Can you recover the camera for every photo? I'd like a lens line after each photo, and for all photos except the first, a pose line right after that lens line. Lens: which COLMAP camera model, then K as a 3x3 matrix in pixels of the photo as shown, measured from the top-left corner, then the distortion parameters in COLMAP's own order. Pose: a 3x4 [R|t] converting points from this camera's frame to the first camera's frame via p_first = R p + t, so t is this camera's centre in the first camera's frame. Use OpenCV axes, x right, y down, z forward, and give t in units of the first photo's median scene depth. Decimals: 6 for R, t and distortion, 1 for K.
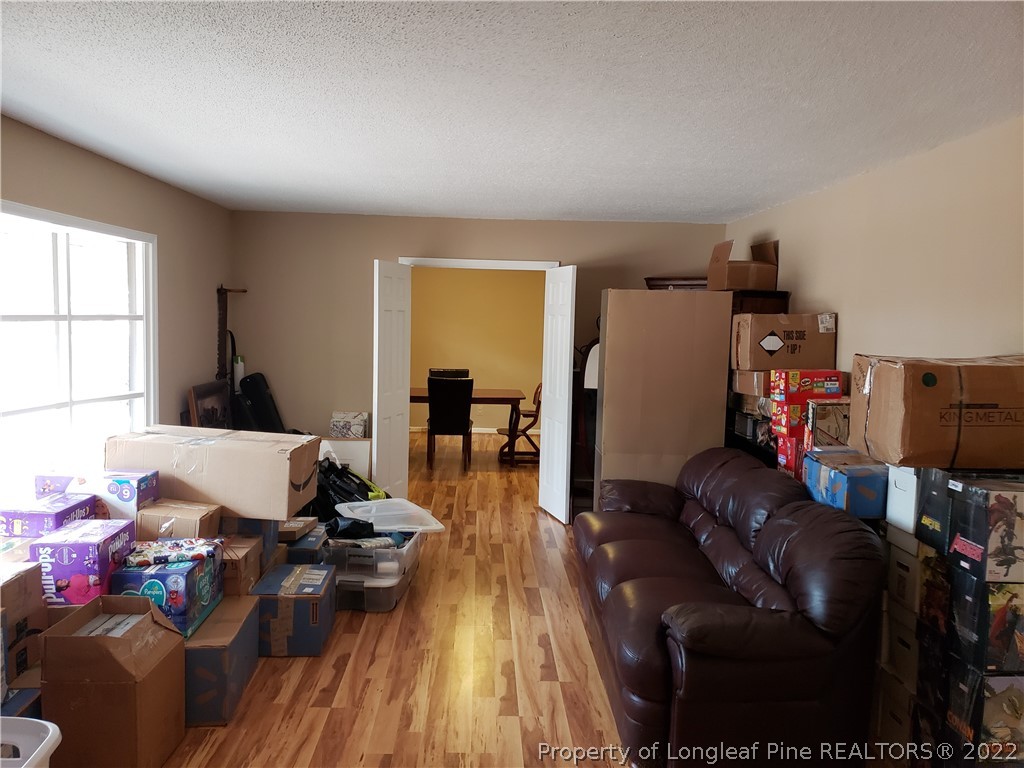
lens RADIAL K [[792.8, 0, 510.2], [0, 792.8, 370.2], [0, 0, 1]] dist [0.047372, -0.000990]
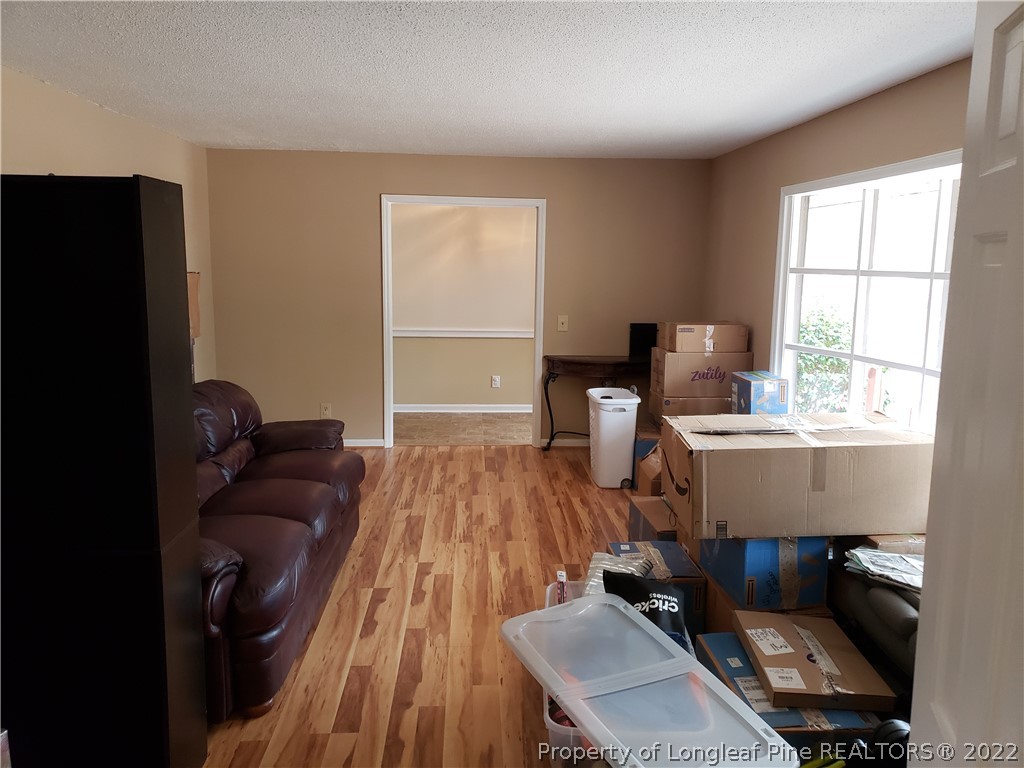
lens RADIAL K [[792.8, 0, 510.2], [0, 792.8, 370.2], [0, 0, 1]] dist [0.047372, -0.000990]
pose [[-0.998961, -0.042444, -0.016571, -0.094010], [-0.044993, 0.976304, 0.211673, -0.138151], [0.007194, 0.212199, -0.977200, 1.992289]]
